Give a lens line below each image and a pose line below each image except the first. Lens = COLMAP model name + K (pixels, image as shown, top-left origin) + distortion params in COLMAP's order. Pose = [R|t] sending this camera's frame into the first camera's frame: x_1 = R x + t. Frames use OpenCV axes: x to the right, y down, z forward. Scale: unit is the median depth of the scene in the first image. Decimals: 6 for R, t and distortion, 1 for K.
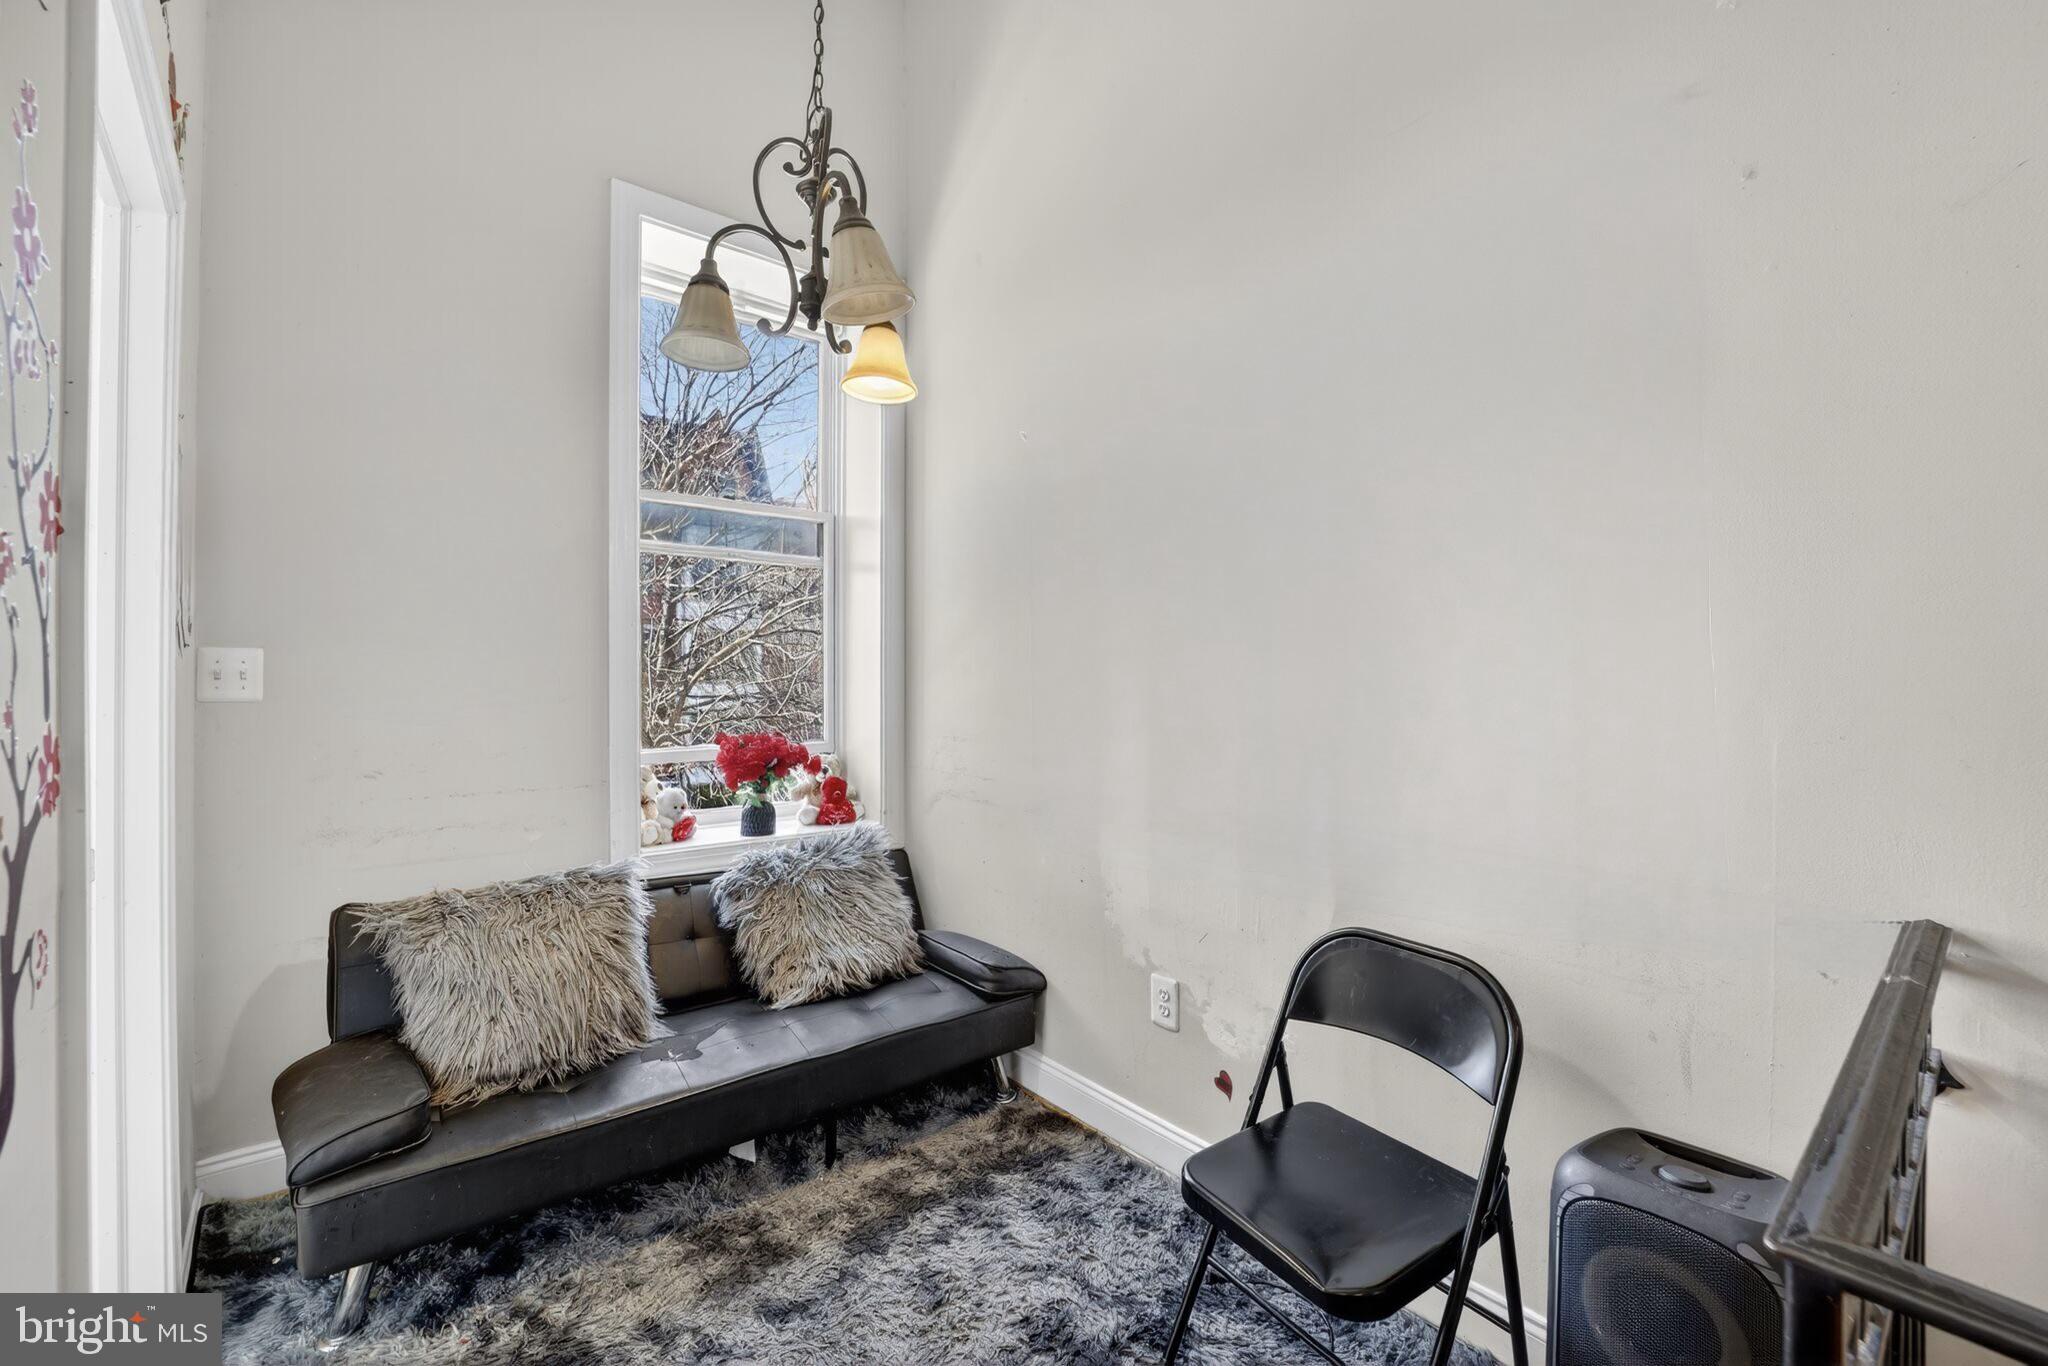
lens RADIAL K [[851.6, 0, 1043.1], [0, 851.6, 688.0], [0, 0, 1]] dist [-0.008247, -0.001259]
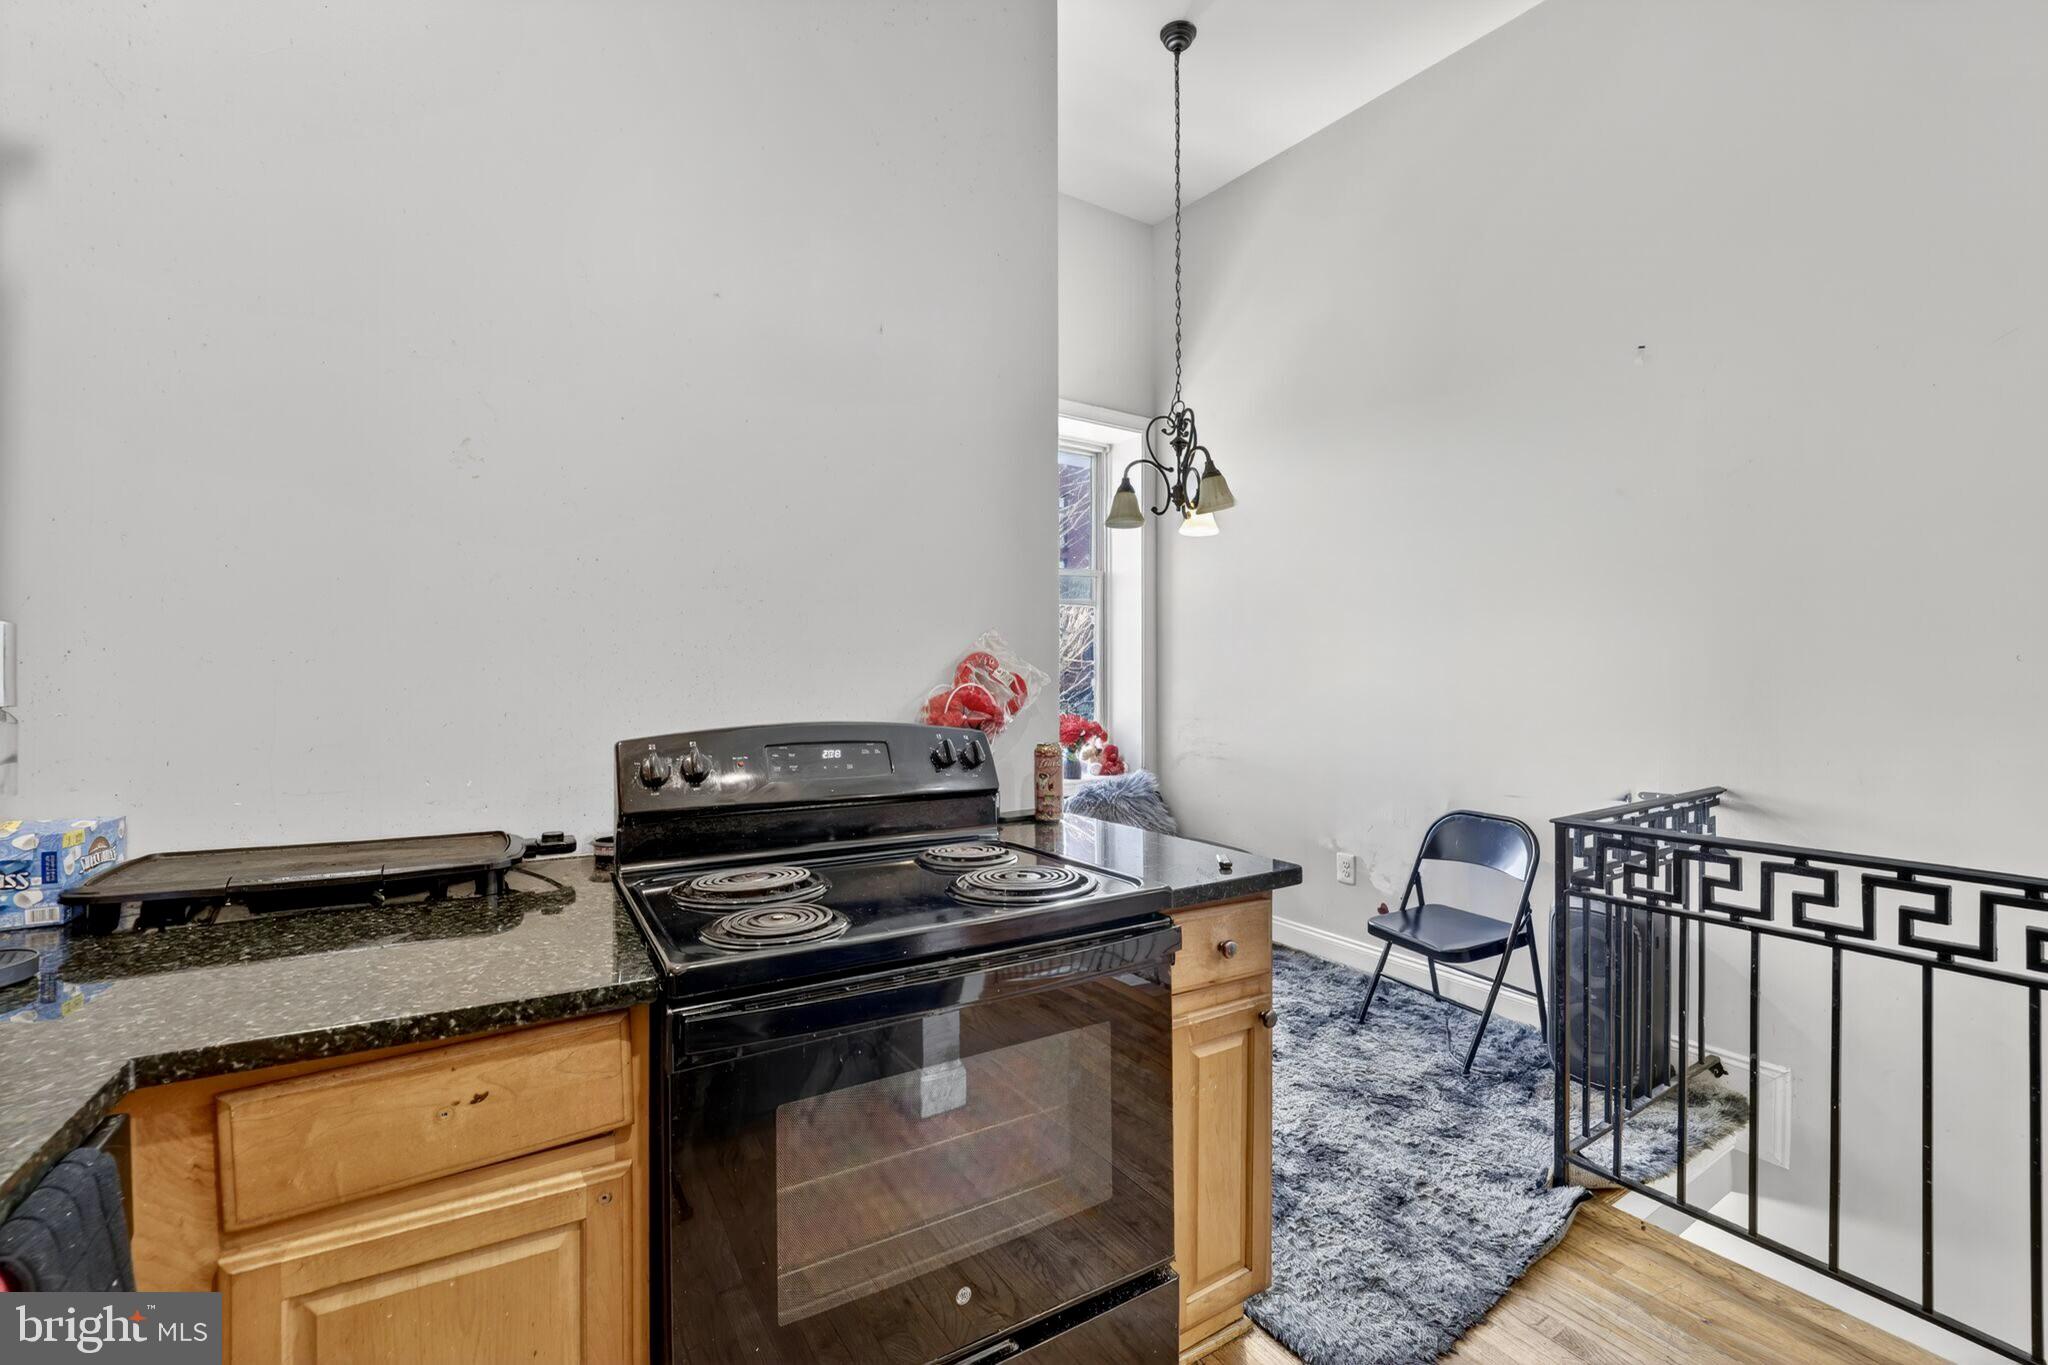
lens RADIAL K [[851.6, 0, 1037.9], [0, 851.6, 690.1], [0, 0, 1]] dist [-0.008247, -0.001259]
pose [[0.990291, -0.001912, -0.138998, -0.299378], [0.002142, 0.999997, 0.001504, 0.005906], [0.138995, -0.001787, 0.990292, -1.007572]]
